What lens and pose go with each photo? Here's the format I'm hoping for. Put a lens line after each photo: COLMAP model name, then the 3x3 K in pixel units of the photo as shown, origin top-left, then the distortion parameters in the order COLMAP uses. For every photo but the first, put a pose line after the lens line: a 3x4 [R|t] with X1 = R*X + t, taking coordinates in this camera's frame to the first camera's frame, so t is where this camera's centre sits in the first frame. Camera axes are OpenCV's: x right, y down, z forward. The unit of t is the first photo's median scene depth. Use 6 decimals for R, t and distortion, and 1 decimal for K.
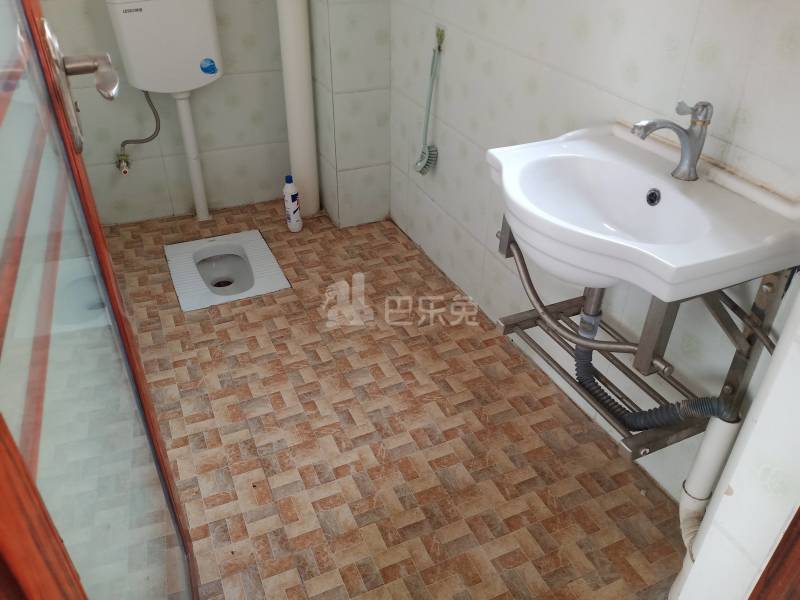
lens RADIAL K [[649.0, 0, 400.0], [0, 649.0, 300.0], [0, 0, 1]] dist [0.089620, -0.139673]
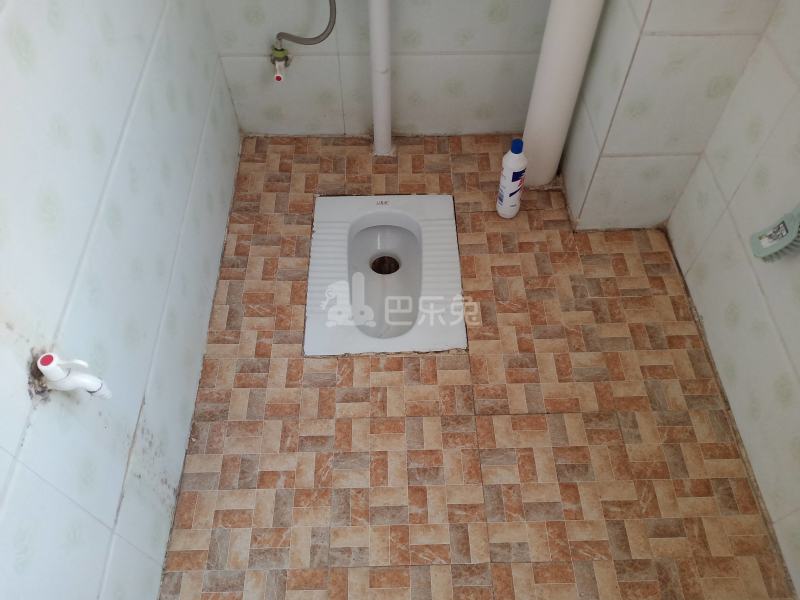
lens RADIAL K [[649.0, 0, 400.0], [0, 649.0, 300.0], [0, 0, 1]] dist [0.089620, -0.139673]
pose [[0.923466, 0.305926, -0.231561, -0.088349], [-0.202213, 0.900967, 0.383885, -0.272753], [0.326069, -0.307680, 0.893875, 0.390486]]
